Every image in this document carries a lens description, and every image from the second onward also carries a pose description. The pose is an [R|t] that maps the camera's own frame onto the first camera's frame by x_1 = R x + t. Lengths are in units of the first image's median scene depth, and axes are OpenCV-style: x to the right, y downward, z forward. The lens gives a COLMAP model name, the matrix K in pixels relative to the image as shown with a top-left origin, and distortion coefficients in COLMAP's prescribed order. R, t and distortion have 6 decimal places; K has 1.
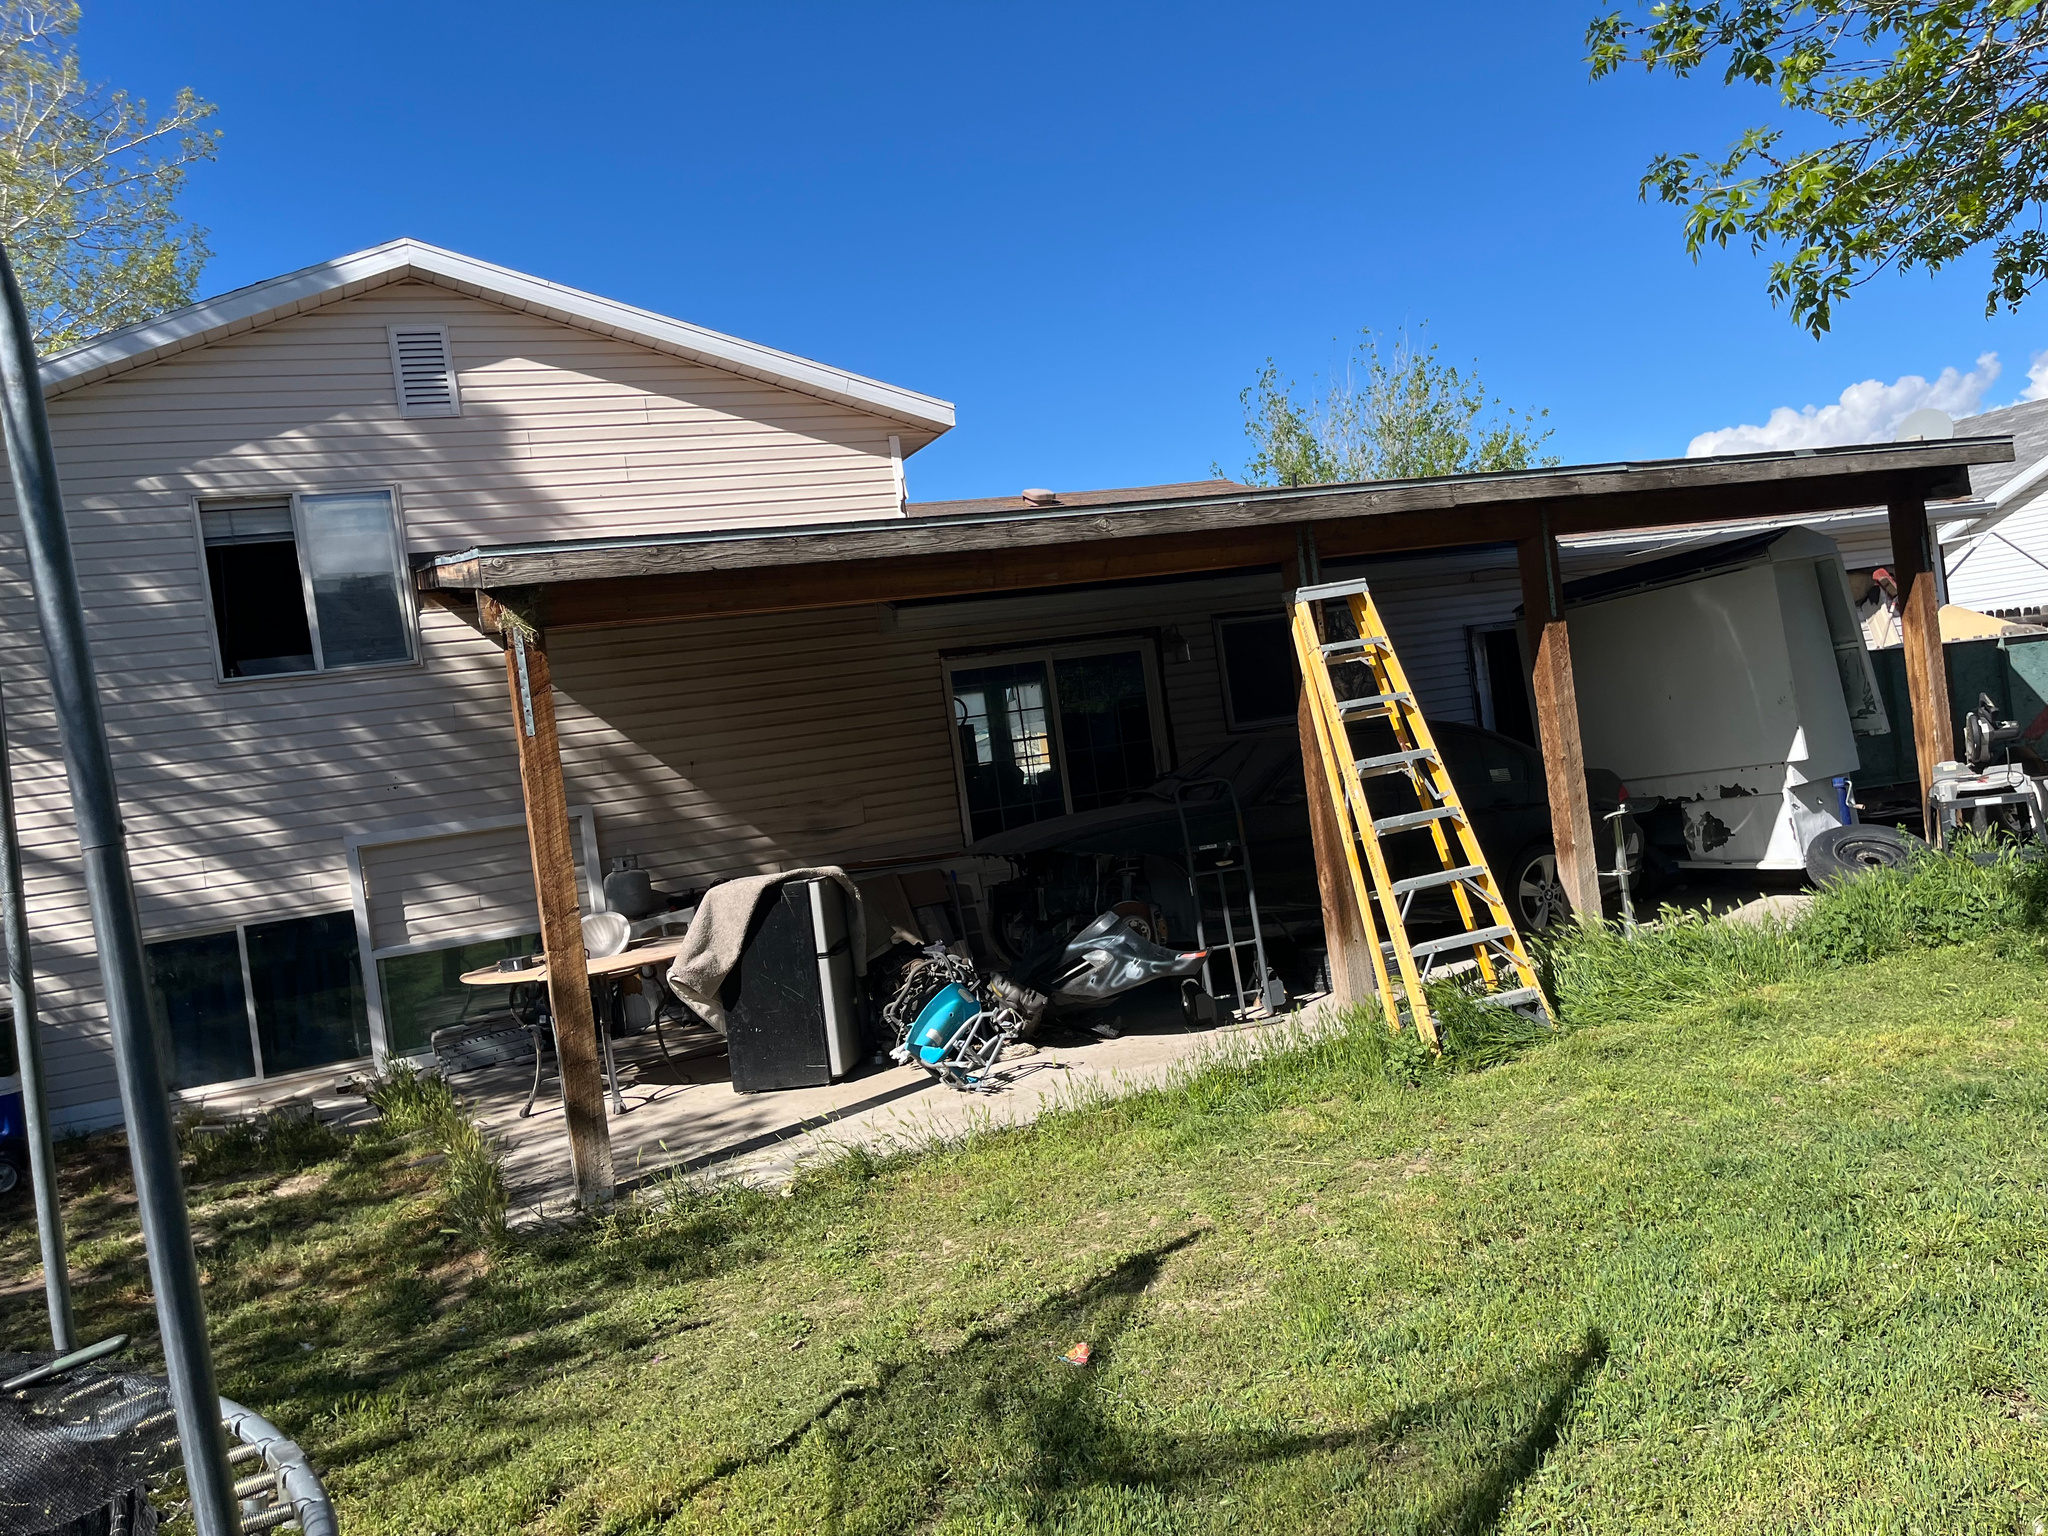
lens RADIAL K [[1548.4, 0, 1024.0], [0, 1548.4, 768.0], [0, 0, 1]] dist [0.083575, -0.123850]
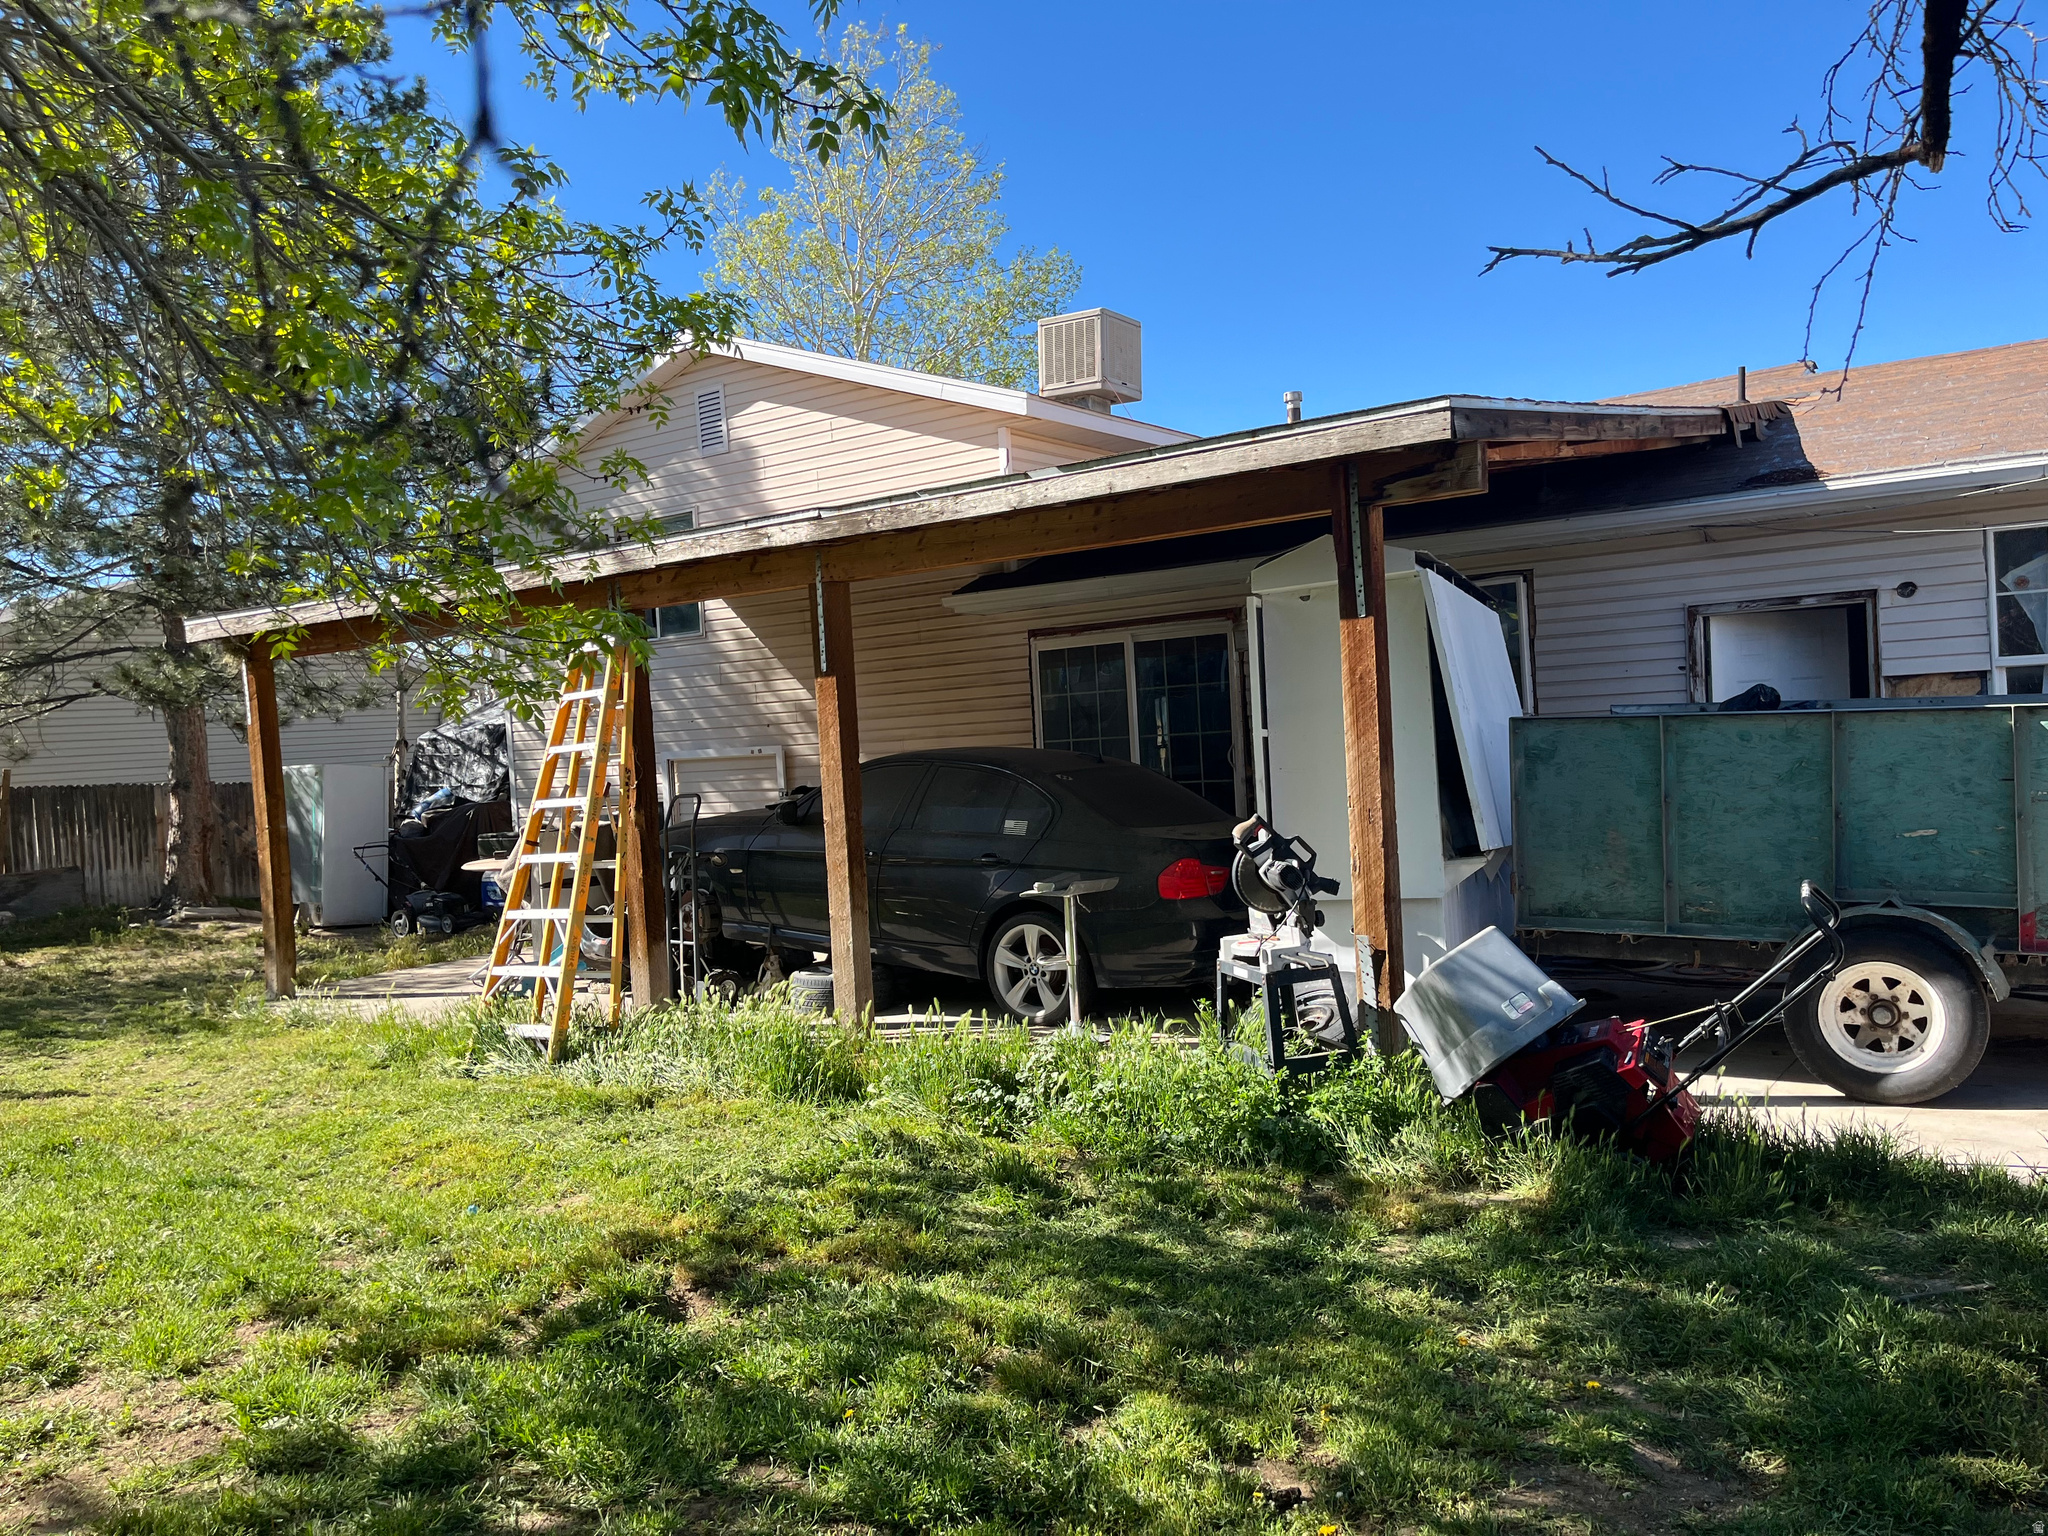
lens RADIAL K [[1548.4, 0, 1024.0], [0, 1548.4, 768.0], [0, 0, 1]] dist [0.083575, -0.123850]
pose [[0.551178, 0.114830, -0.826448, 0.914949], [-0.031958, 0.992663, 0.116612, -0.117223], [0.833775, -0.037862, 0.550804, 0.455346]]
